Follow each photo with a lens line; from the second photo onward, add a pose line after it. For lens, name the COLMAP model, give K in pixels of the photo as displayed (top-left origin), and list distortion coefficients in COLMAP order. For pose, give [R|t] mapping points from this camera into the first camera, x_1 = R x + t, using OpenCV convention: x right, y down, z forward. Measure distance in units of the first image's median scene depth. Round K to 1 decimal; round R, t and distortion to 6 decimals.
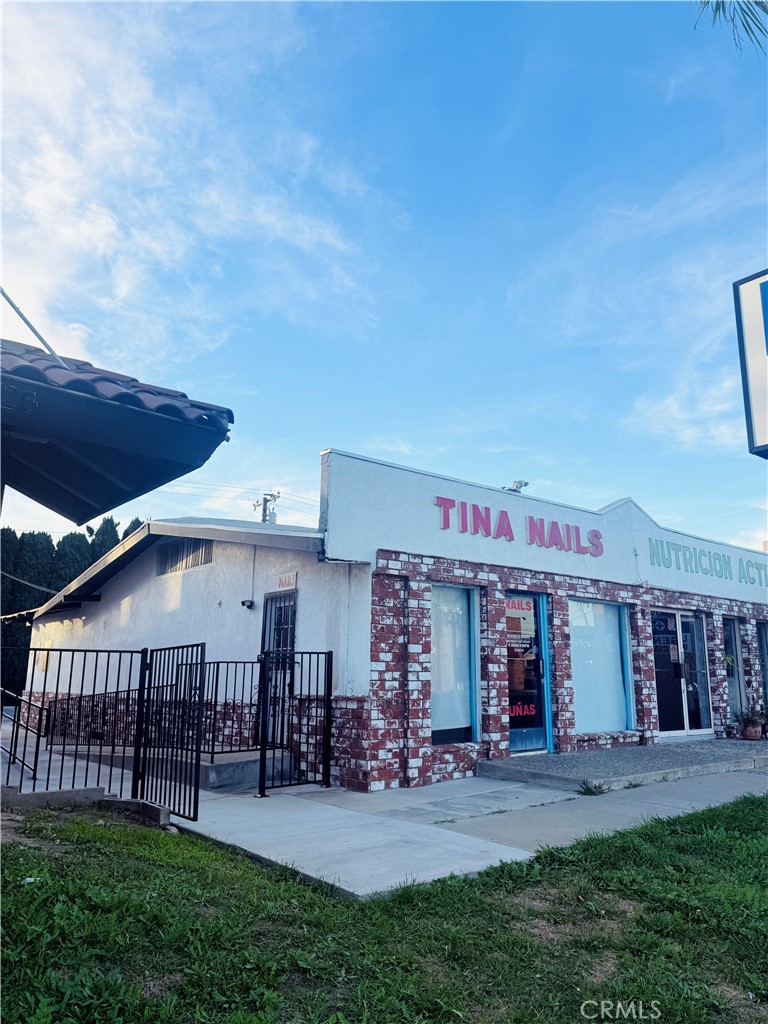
lens RADIAL K [[717.5, 0, 388.0], [0, 717.5, 509.7], [0, 0, 1]] dist [0.091082, -0.115543]
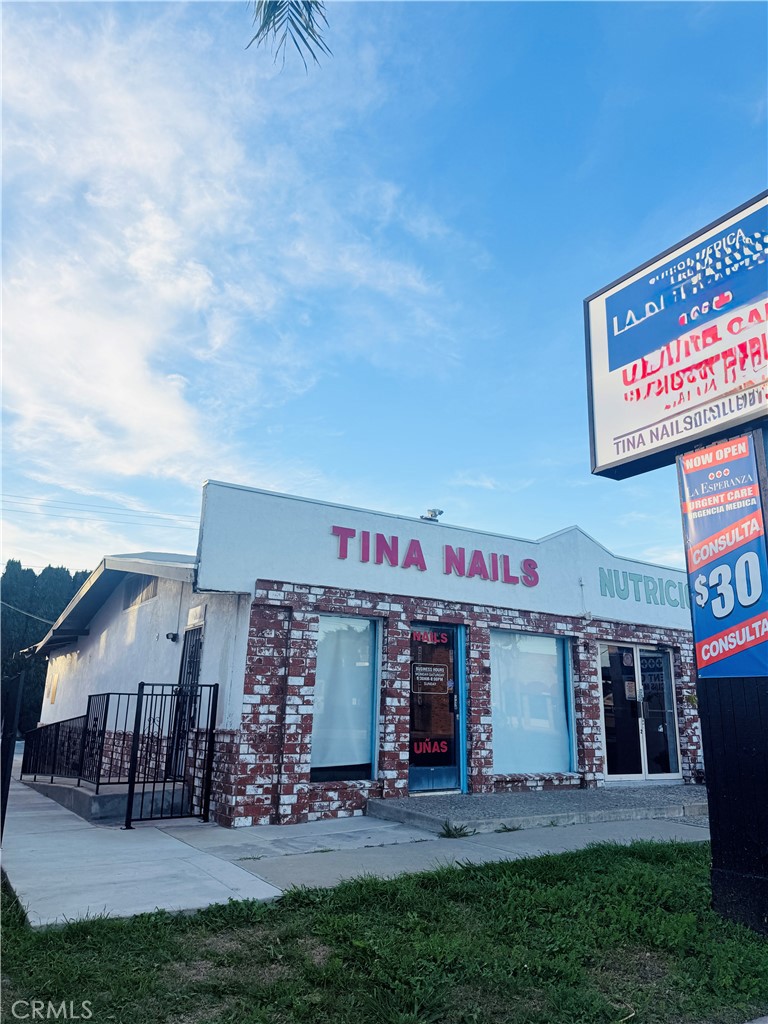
lens RADIAL K [[719.1, 0, 386.1], [0, 719.1, 506.8], [0, 0, 1]] dist [0.088585, -0.125368]
pose [[0.993014, -0.018831, -0.116488, 0.259474], [0.012488, 0.998411, -0.054944, 0.010827], [0.117338, 0.053105, 0.991671, 0.021813]]
